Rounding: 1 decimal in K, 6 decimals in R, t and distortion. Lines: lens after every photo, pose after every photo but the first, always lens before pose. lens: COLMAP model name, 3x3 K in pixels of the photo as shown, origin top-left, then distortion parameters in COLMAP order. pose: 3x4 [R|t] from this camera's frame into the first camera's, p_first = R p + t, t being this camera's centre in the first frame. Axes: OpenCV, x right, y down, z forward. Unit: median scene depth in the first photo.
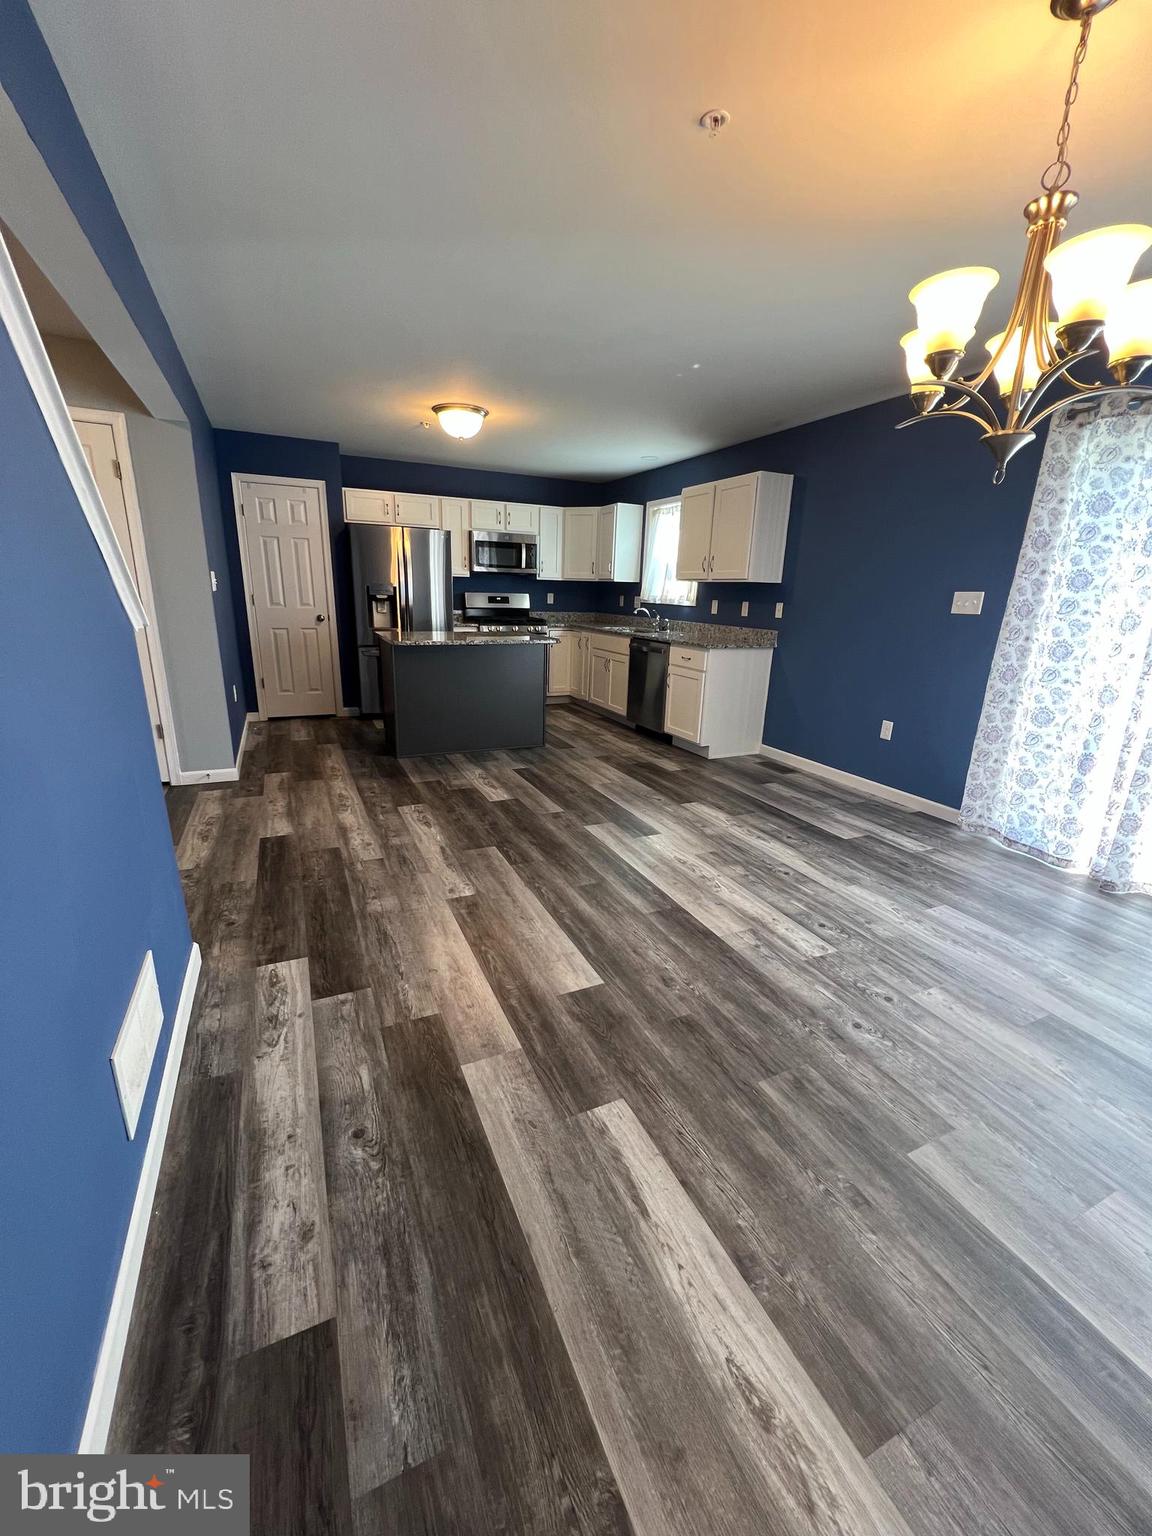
lens RADIAL K [[615.7, 0, 573.9], [0, 615.7, 772.3], [0, 0, 1]] dist [-0.000337, -0.000159]
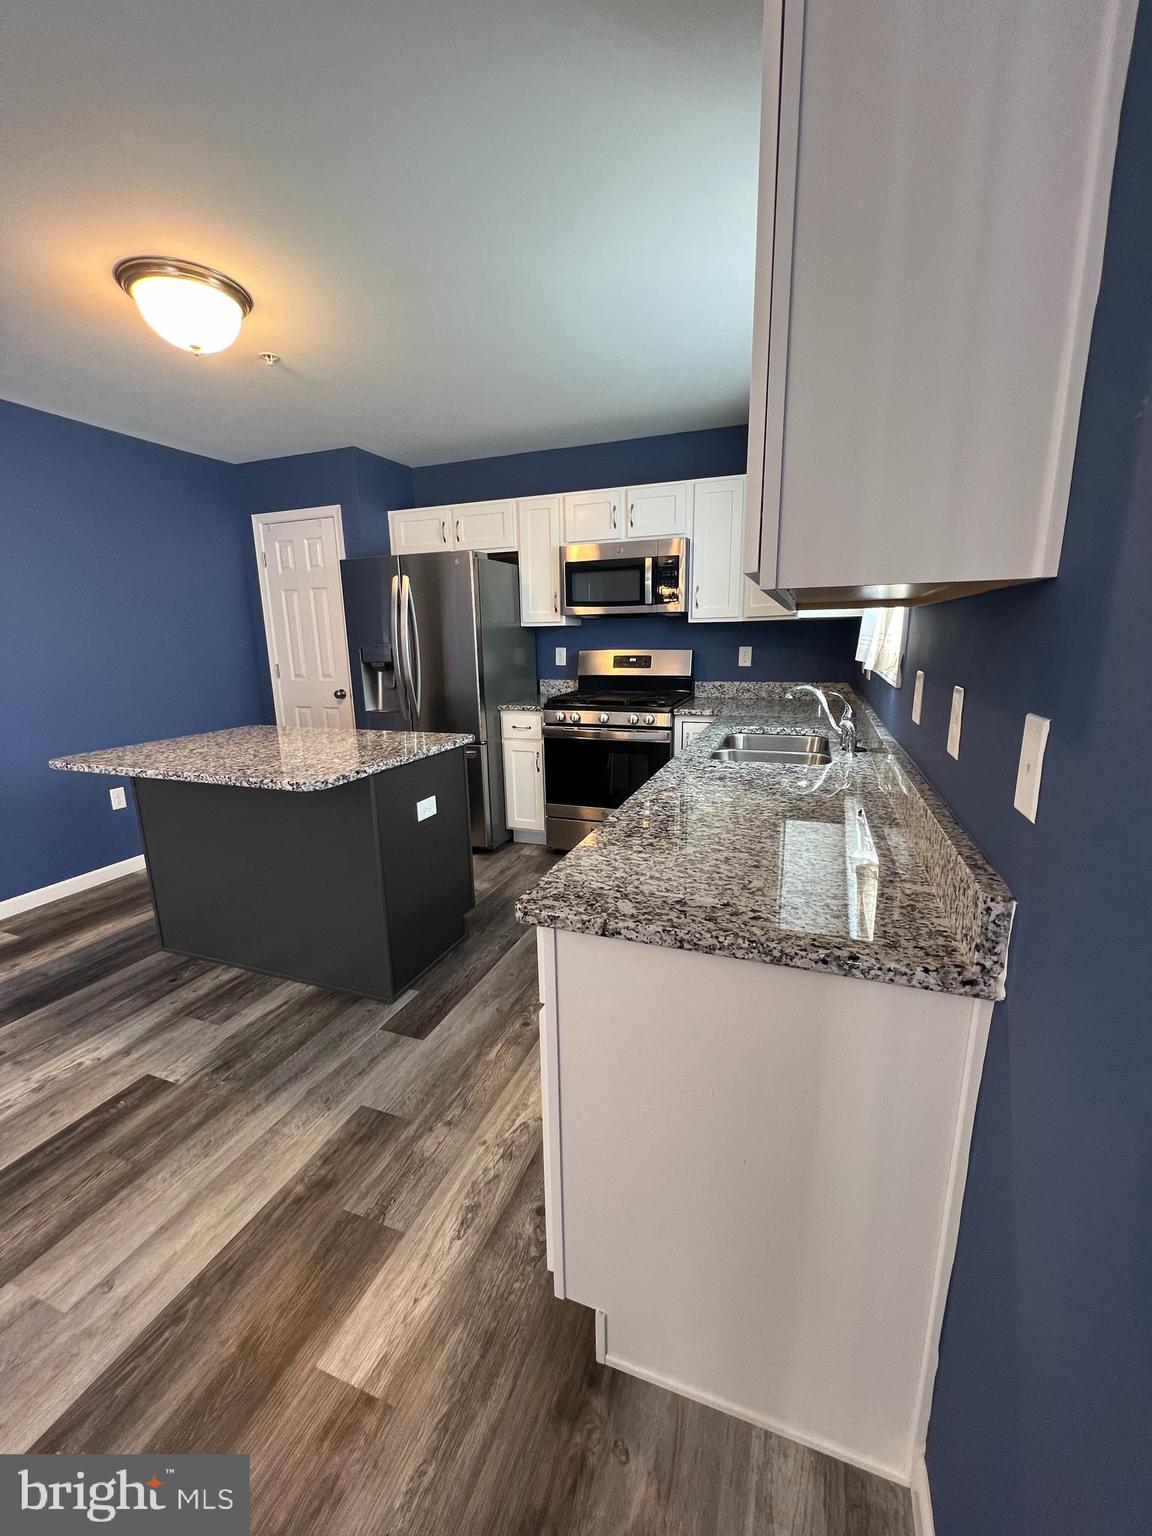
lens RADIAL K [[615.7, 0, 573.9], [0, 615.7, 772.3], [0, 0, 1]] dist [-0.000337, -0.000159]
pose [[0.700855, 0.115080, -0.703959, 0.303388], [-0.166206, 0.986082, -0.004273, -0.204832], [0.693669, 0.119997, 0.710228, 0.696050]]
